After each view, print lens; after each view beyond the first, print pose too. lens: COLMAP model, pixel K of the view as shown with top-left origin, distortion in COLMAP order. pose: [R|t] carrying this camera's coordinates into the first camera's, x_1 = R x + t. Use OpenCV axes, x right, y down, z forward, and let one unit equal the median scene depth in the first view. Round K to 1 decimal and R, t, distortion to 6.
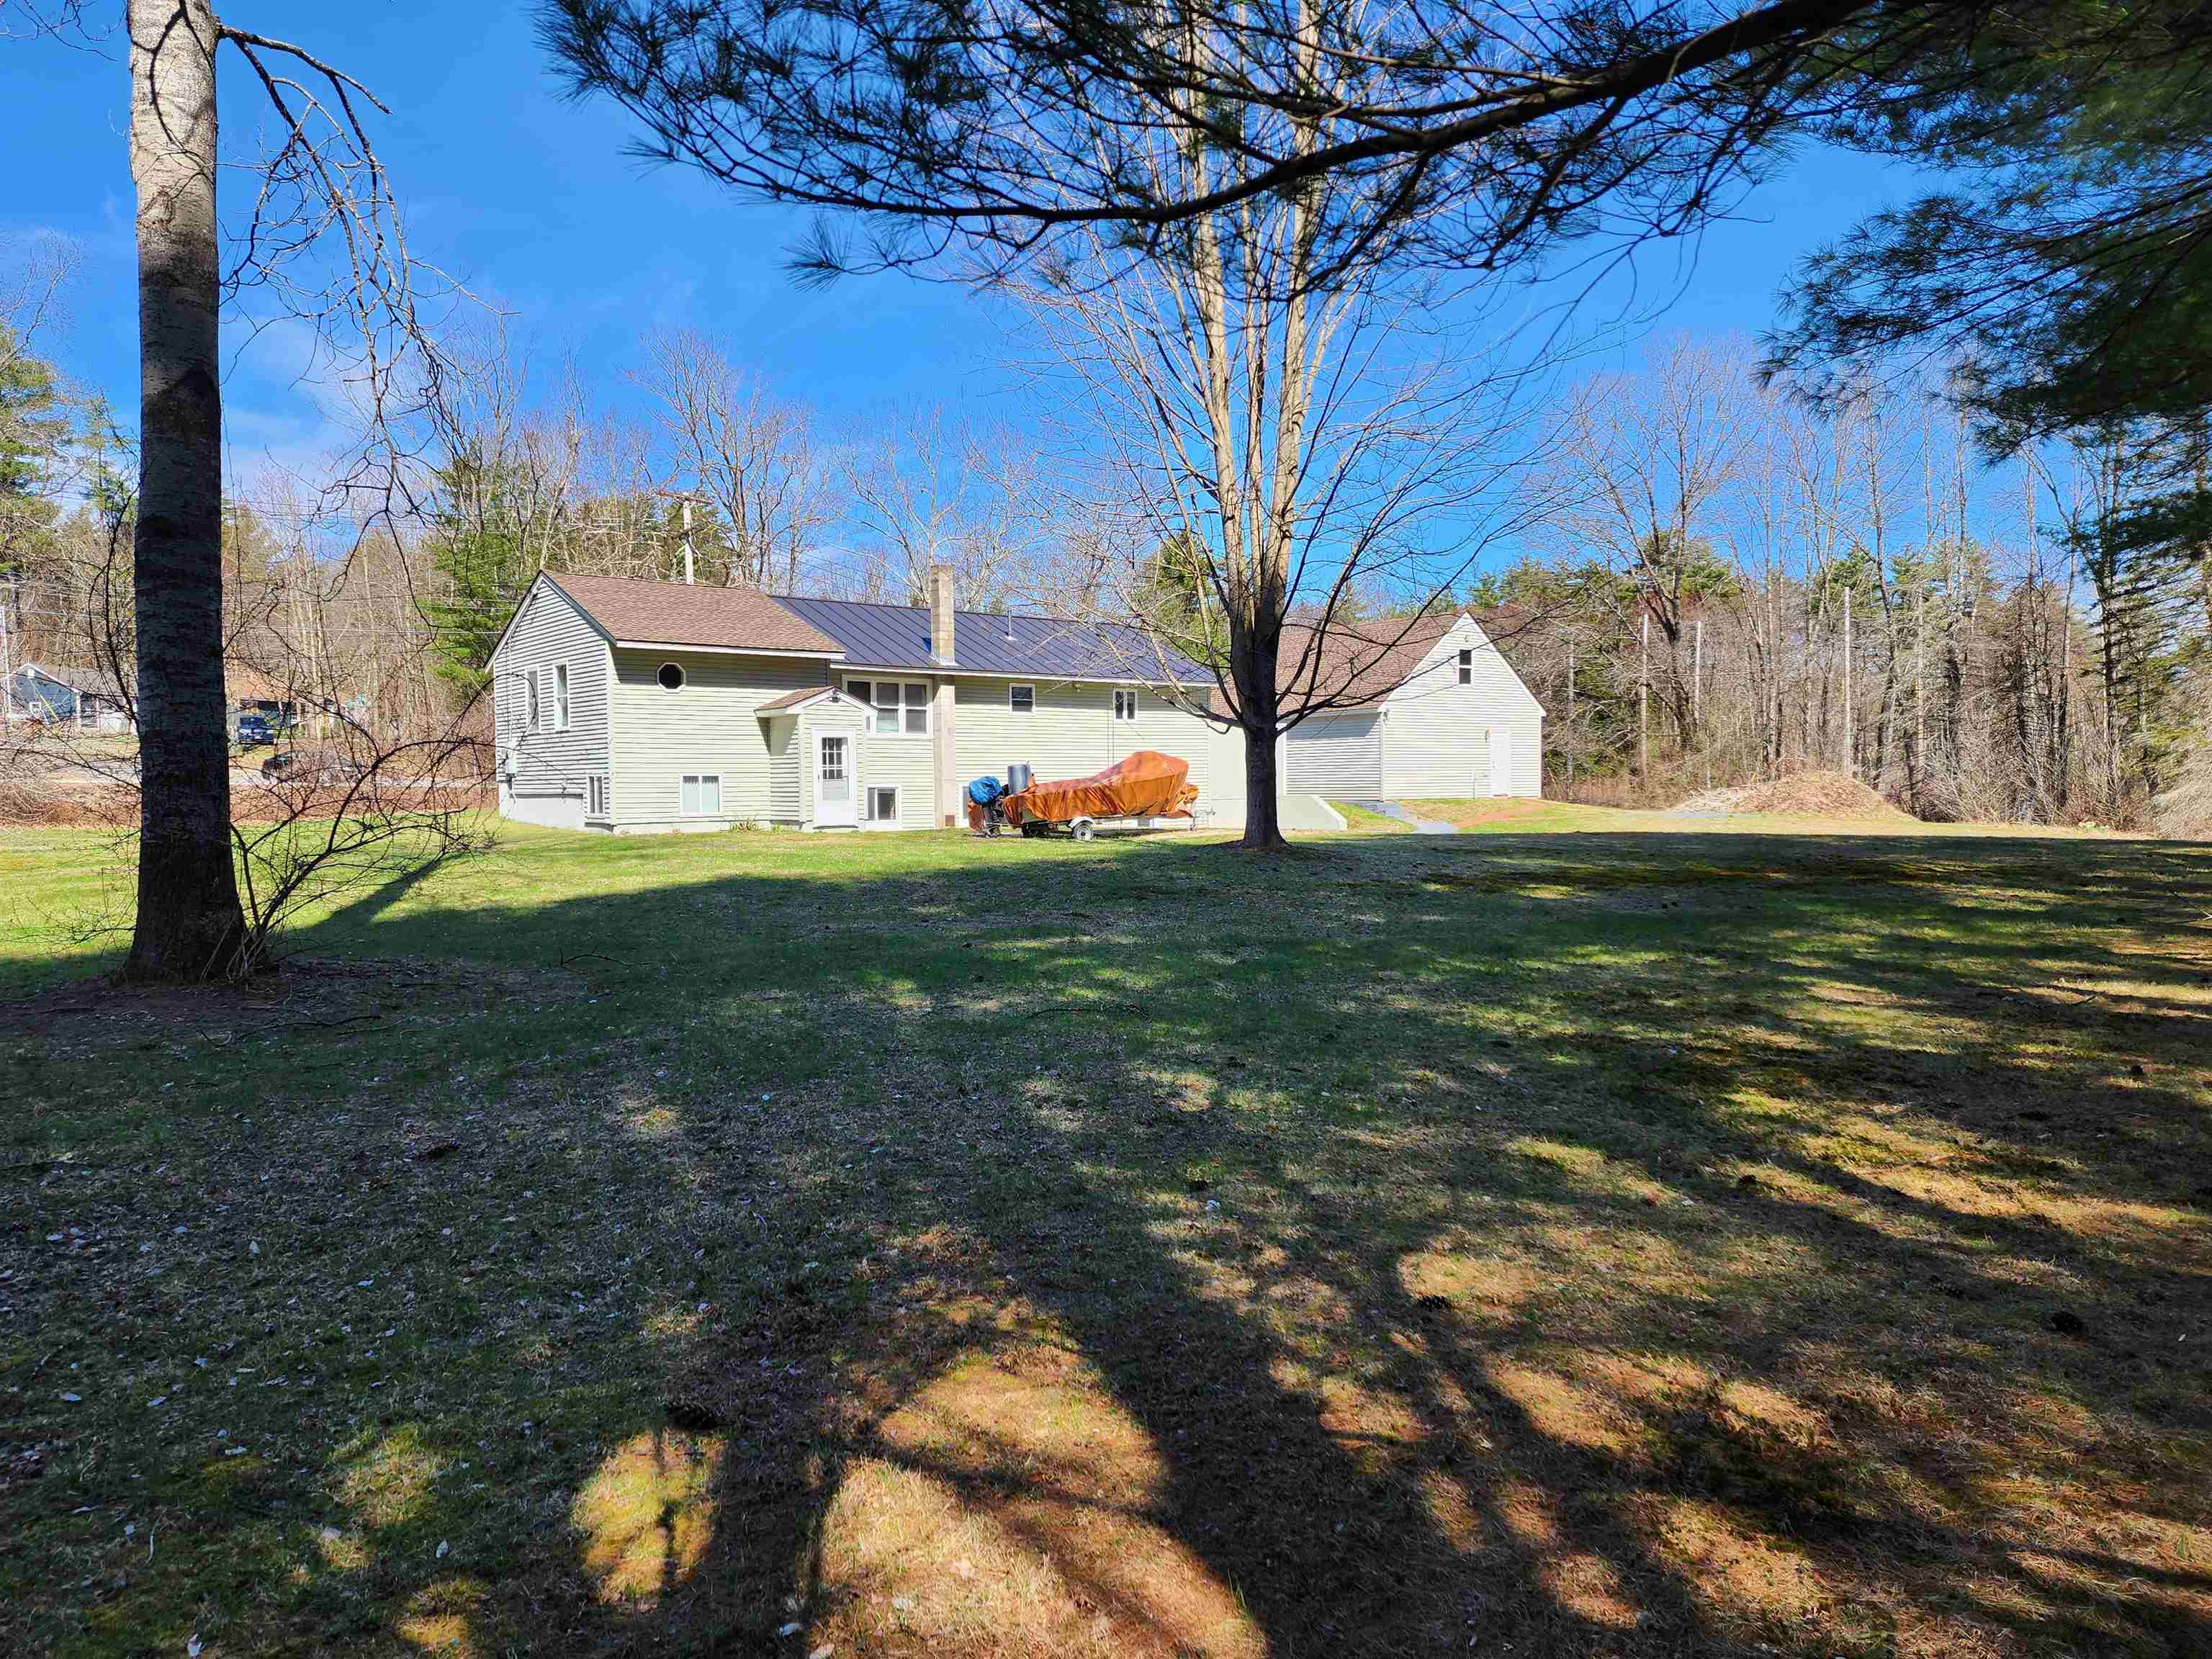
lens RADIAL K [[1455.0, 0, 1106.0], [0, 1455.0, 829.5], [0, 0, 1]] dist [0.082256, -0.068134]
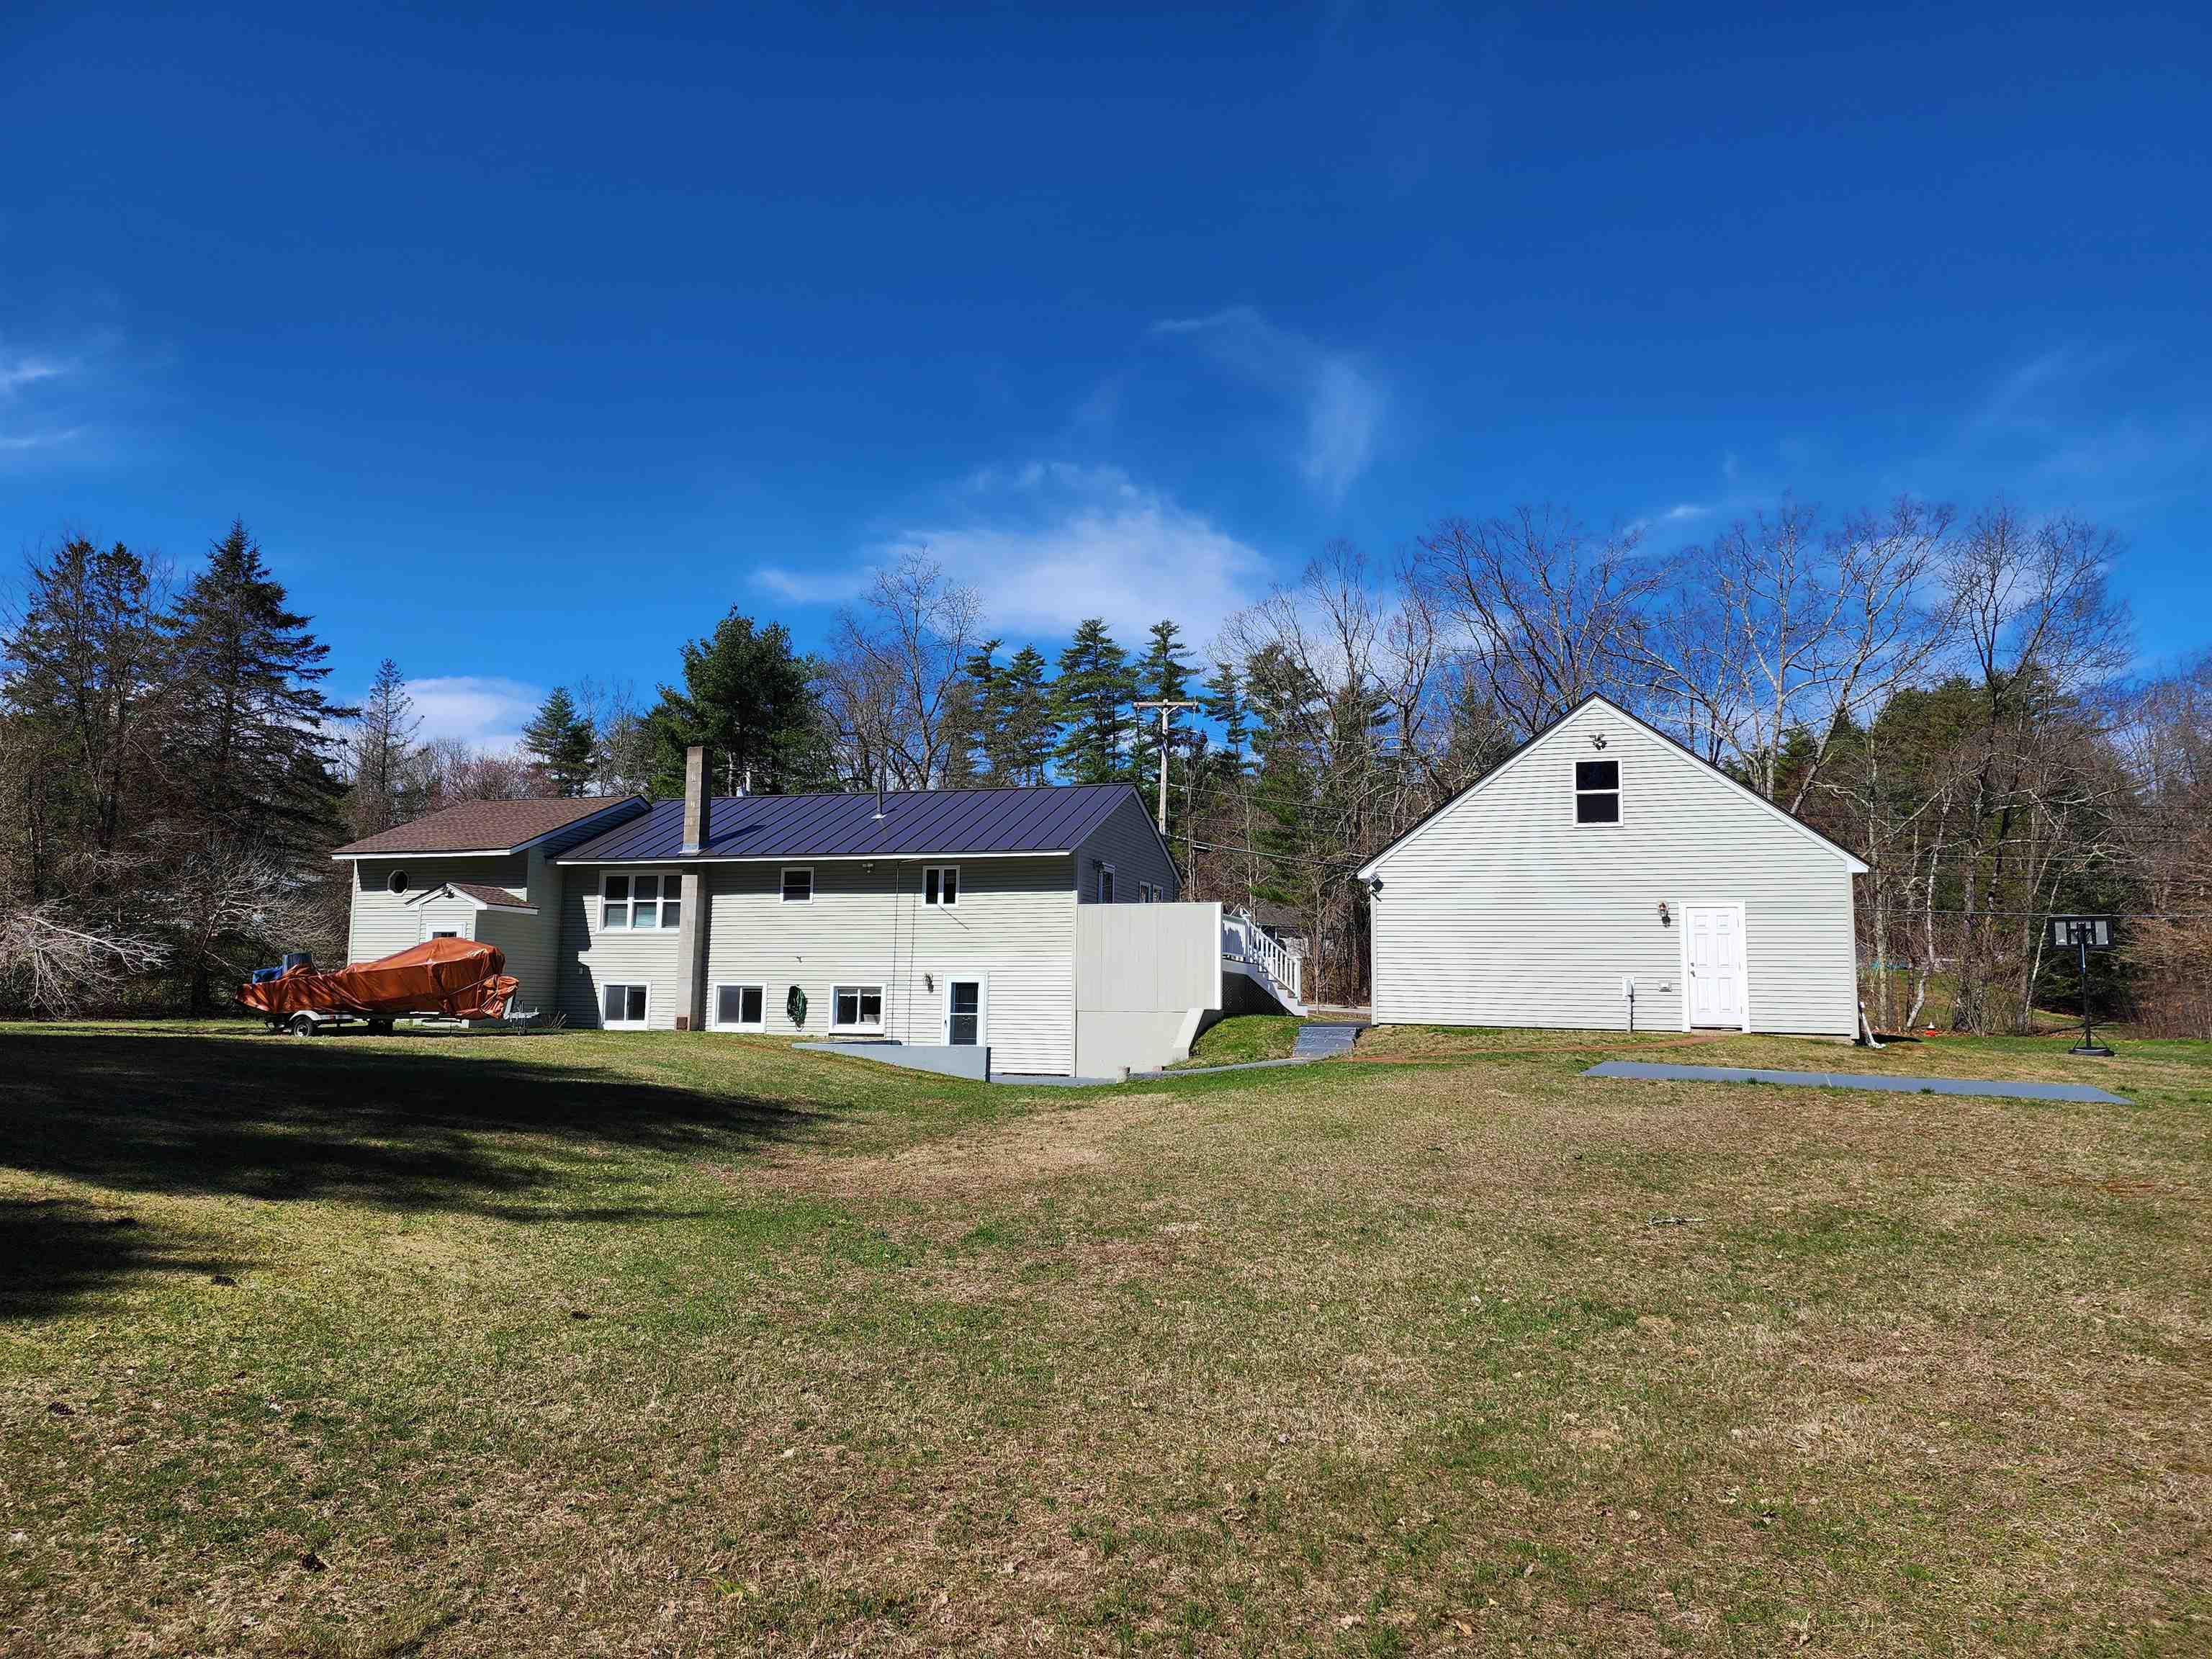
lens RADIAL K [[1455.0, 0, 1106.0], [0, 1455.0, 829.5], [0, 0, 1]] dist [0.082256, -0.068134]
pose [[0.528873, -0.062155, -0.846422, 0.768382], [-0.040088, 0.994372, -0.098067, -0.045531], [0.847754, 0.085797, 0.523405, 0.700103]]
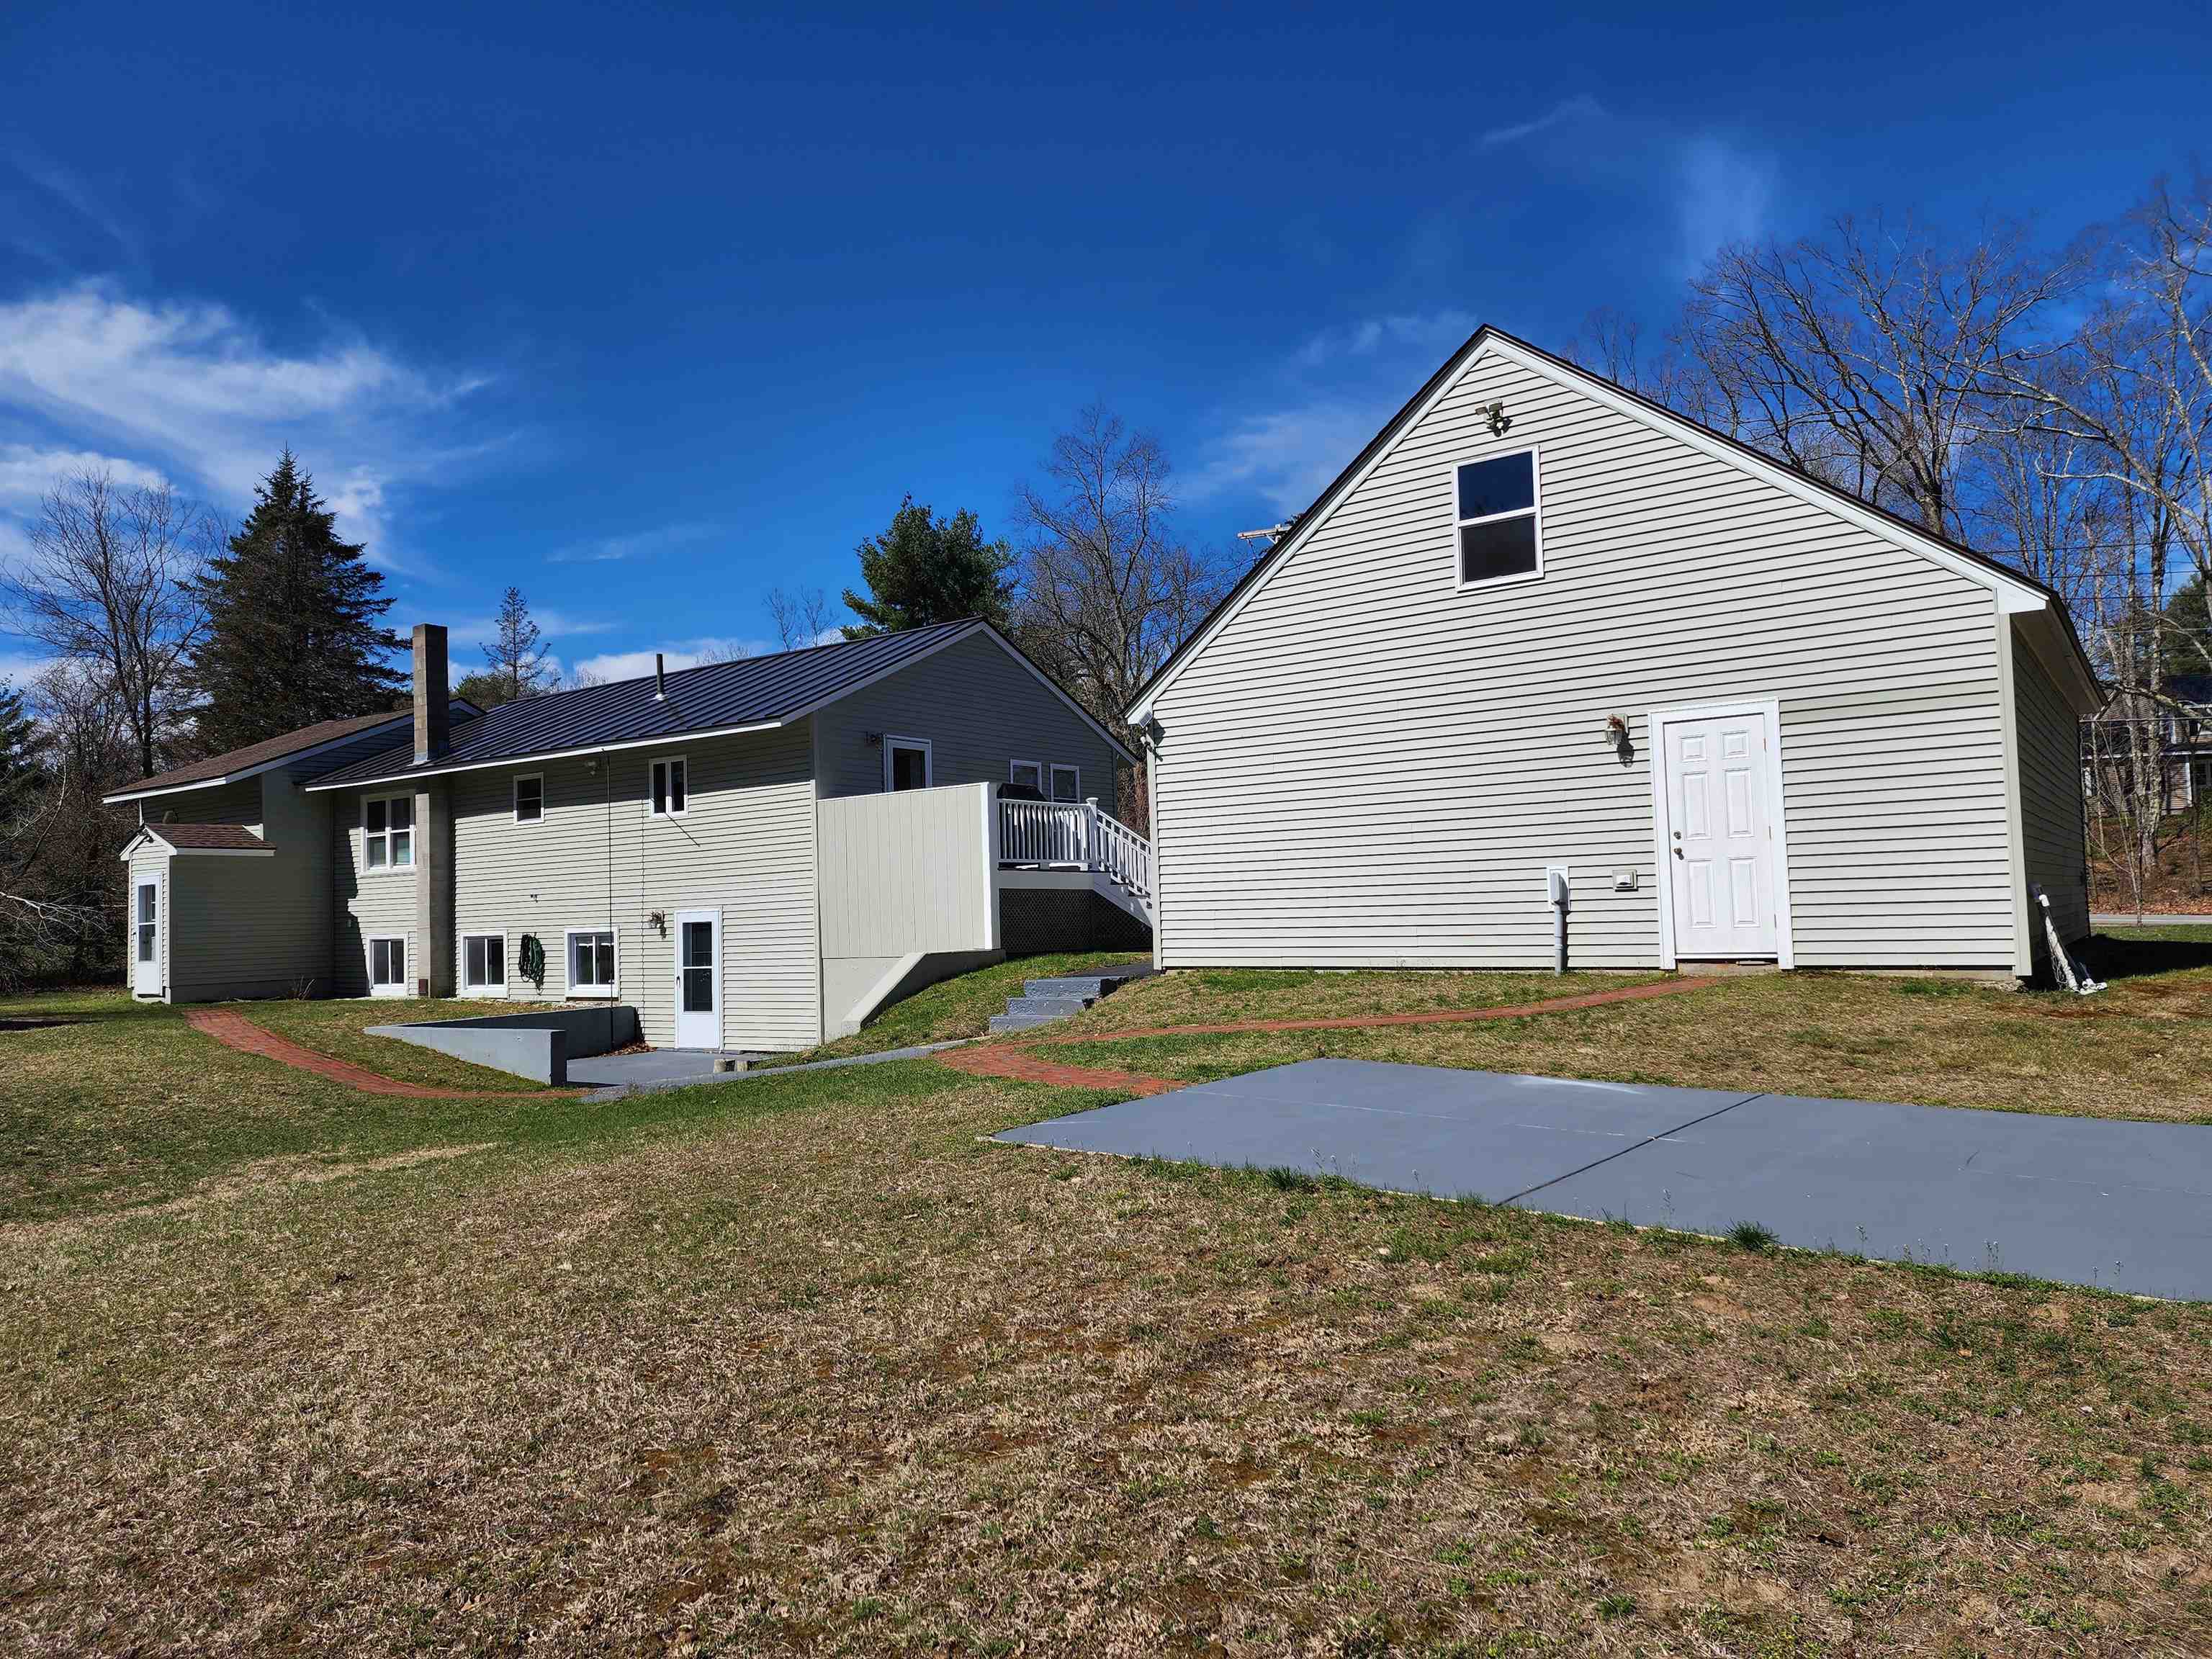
lens RADIAL K [[1455.0, 0, 1106.0], [0, 1455.0, 829.5], [0, 0, 1]] dist [0.082256, -0.068134]
pose [[0.280338, -0.029549, -0.959446, 0.624816], [0.017574, 0.999517, -0.025648, -0.055781], [0.959740, -0.009671, 0.280722, 1.060954]]
